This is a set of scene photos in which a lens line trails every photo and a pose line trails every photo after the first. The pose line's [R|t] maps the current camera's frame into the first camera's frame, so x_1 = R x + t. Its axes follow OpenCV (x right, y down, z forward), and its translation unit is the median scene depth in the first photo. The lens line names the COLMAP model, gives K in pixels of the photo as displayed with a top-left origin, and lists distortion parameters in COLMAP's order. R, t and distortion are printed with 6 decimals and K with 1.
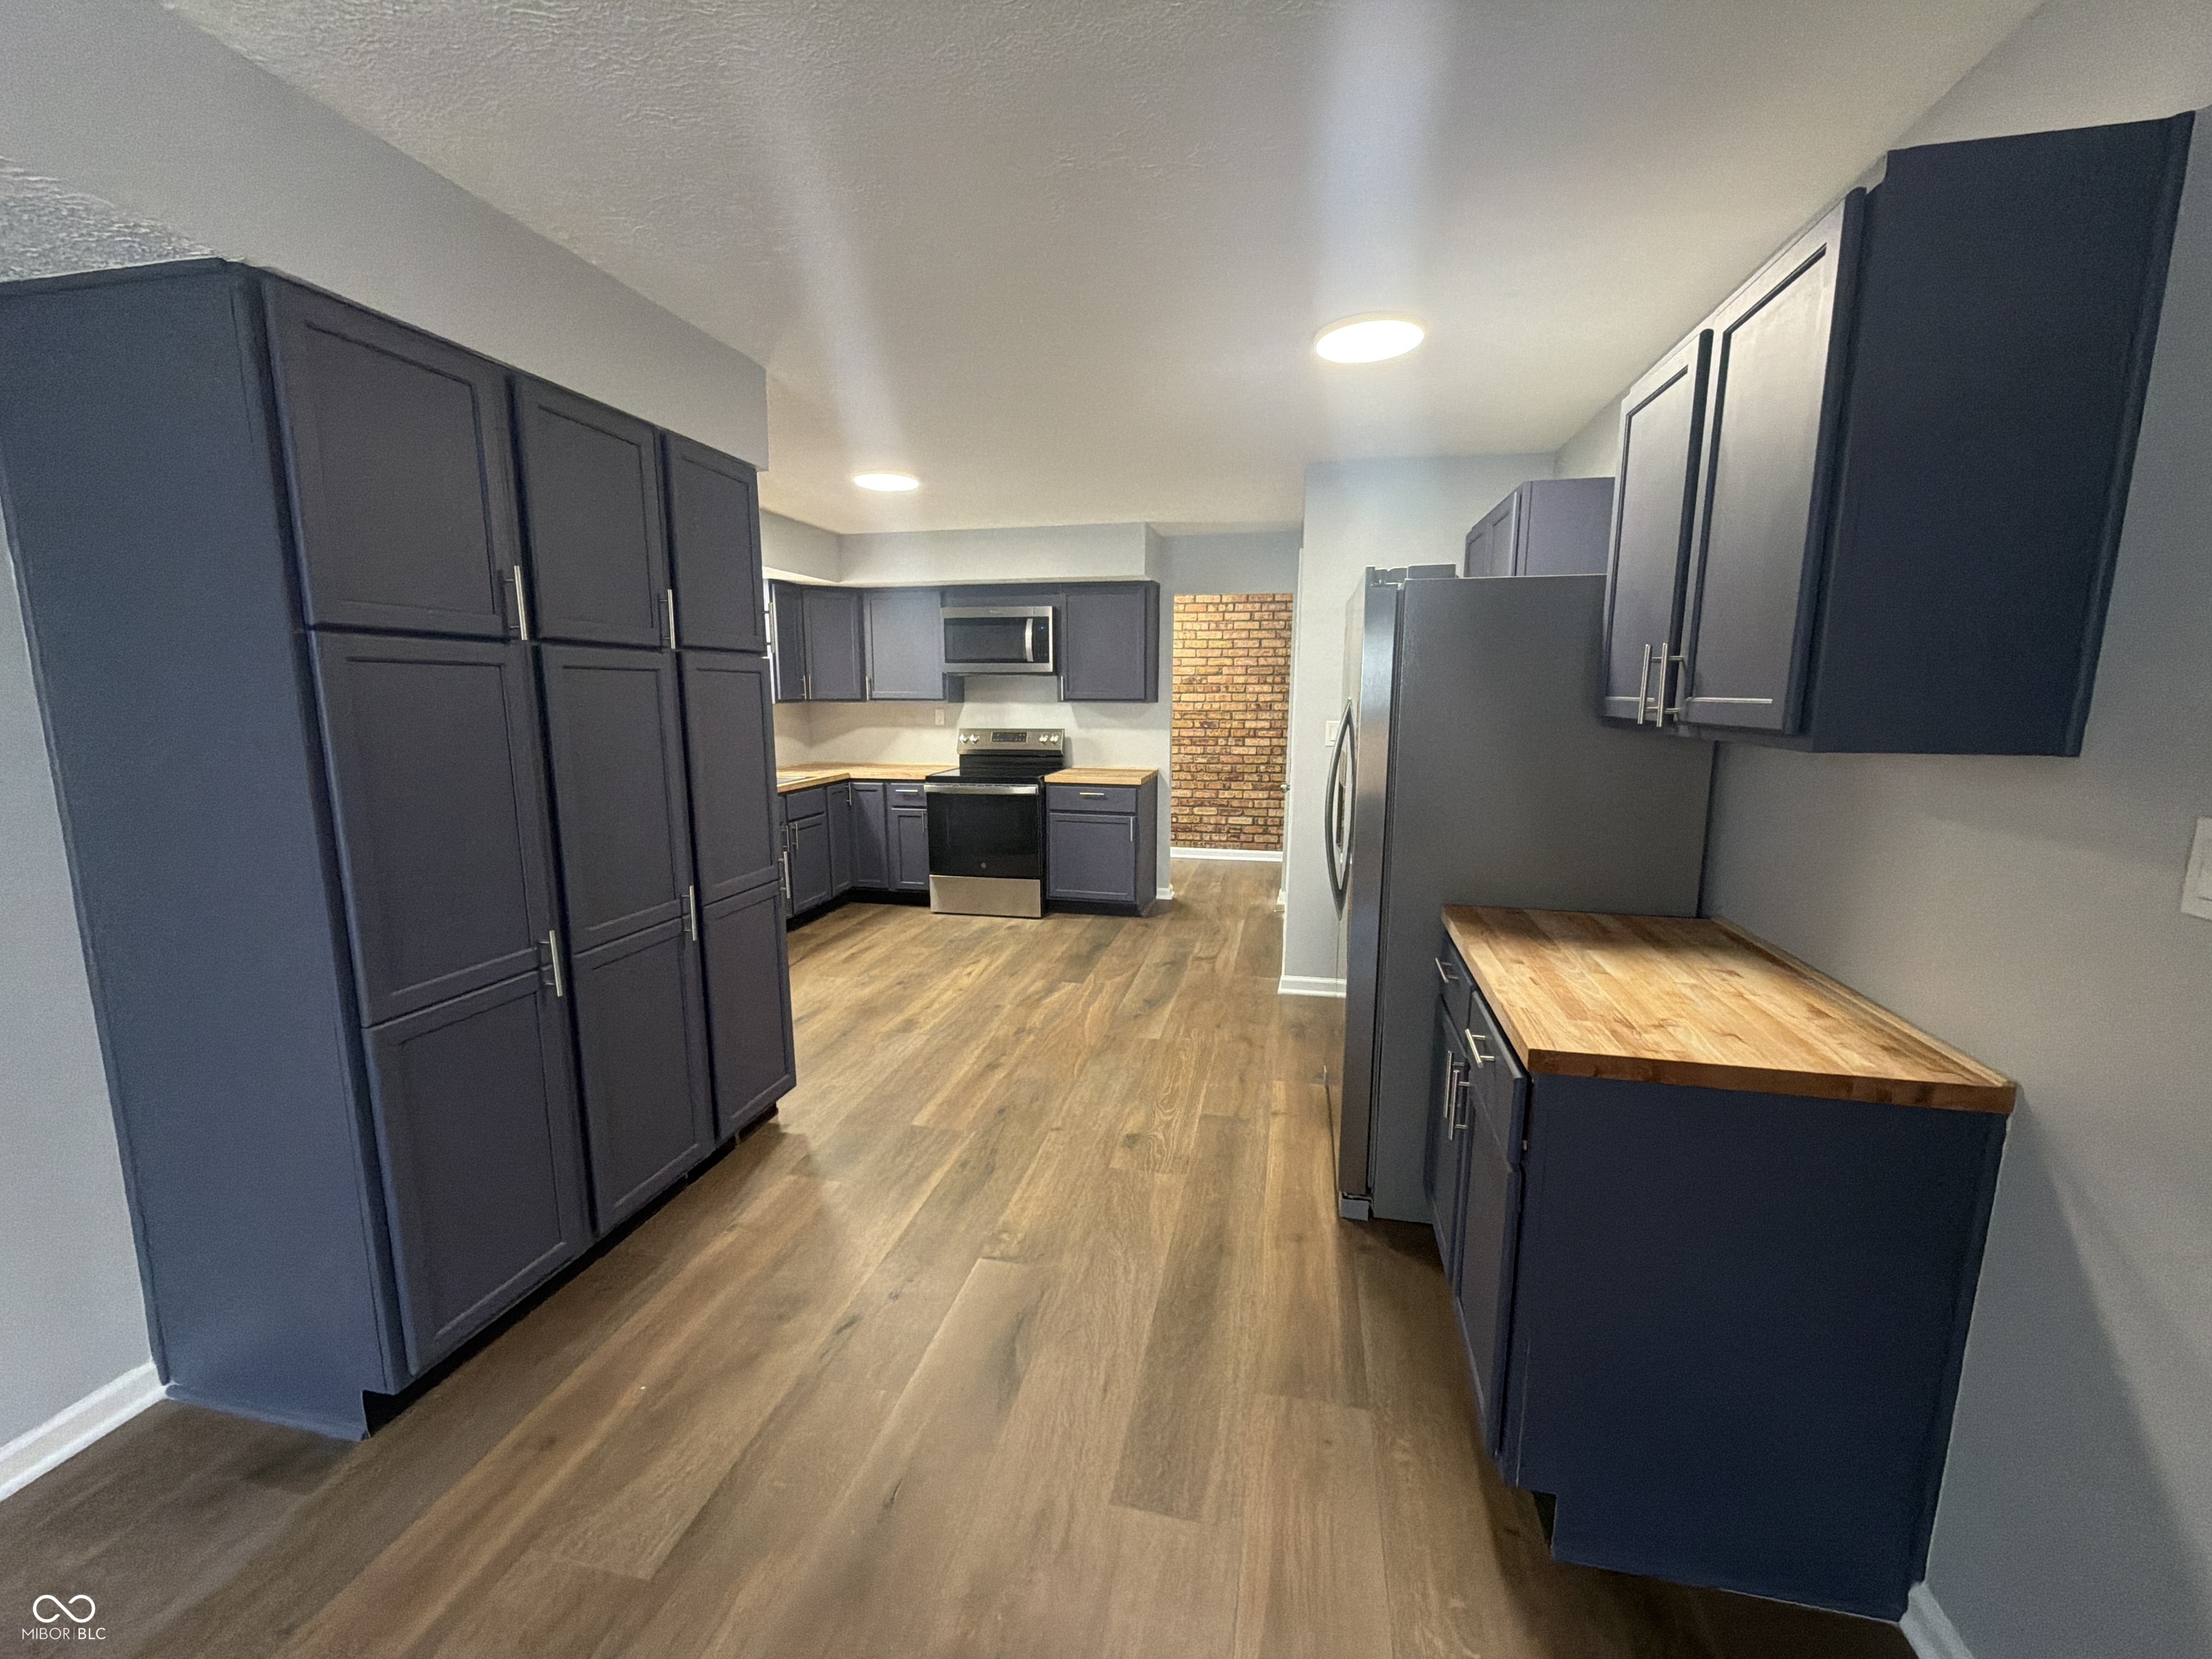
lens RADIAL K [[873.8, 0, 1107.1], [0, 873.8, 827.3], [0, 0, 1]] dist [-0.001693, 0.000638]
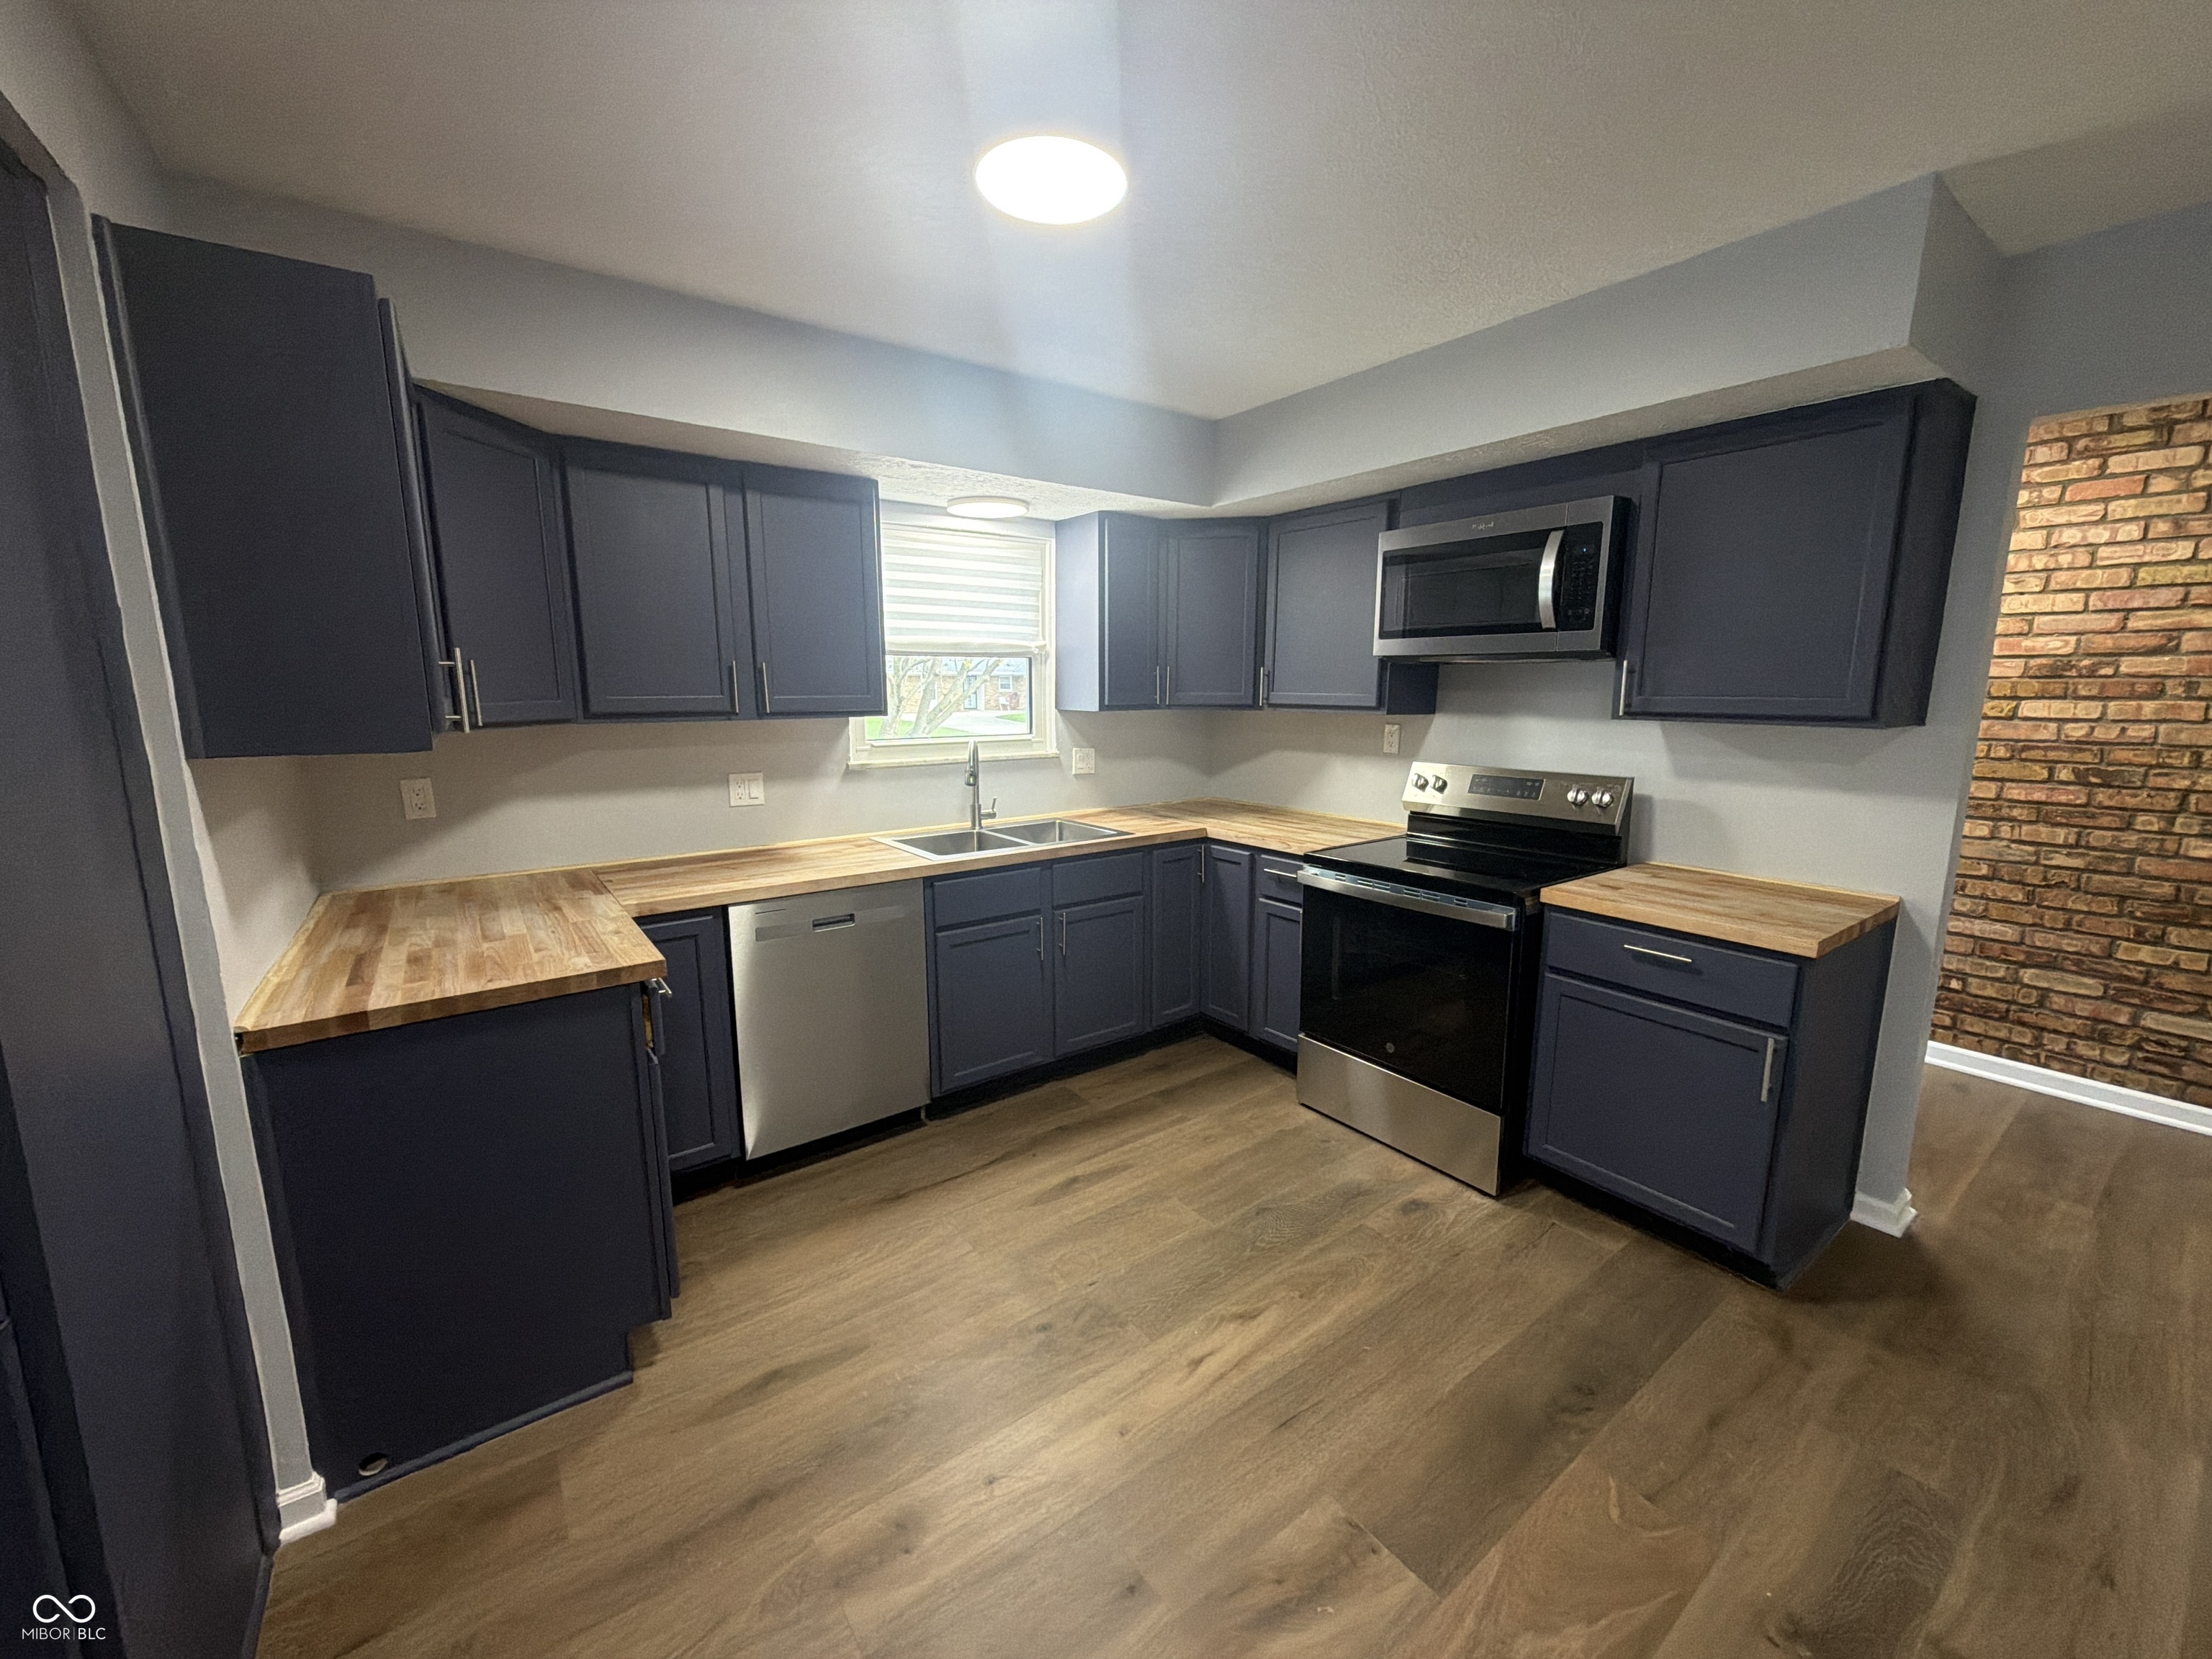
lens RADIAL K [[873.8, 0, 1106.8], [0, 873.8, 828.8], [0, 0, 1]] dist [-0.001693, 0.000638]
pose [[0.750064, 0.107270, -0.652608, 0.044308], [-0.103530, 0.993638, 0.044335, -0.079682], [0.653212, 0.034310, 0.756398, 0.489752]]
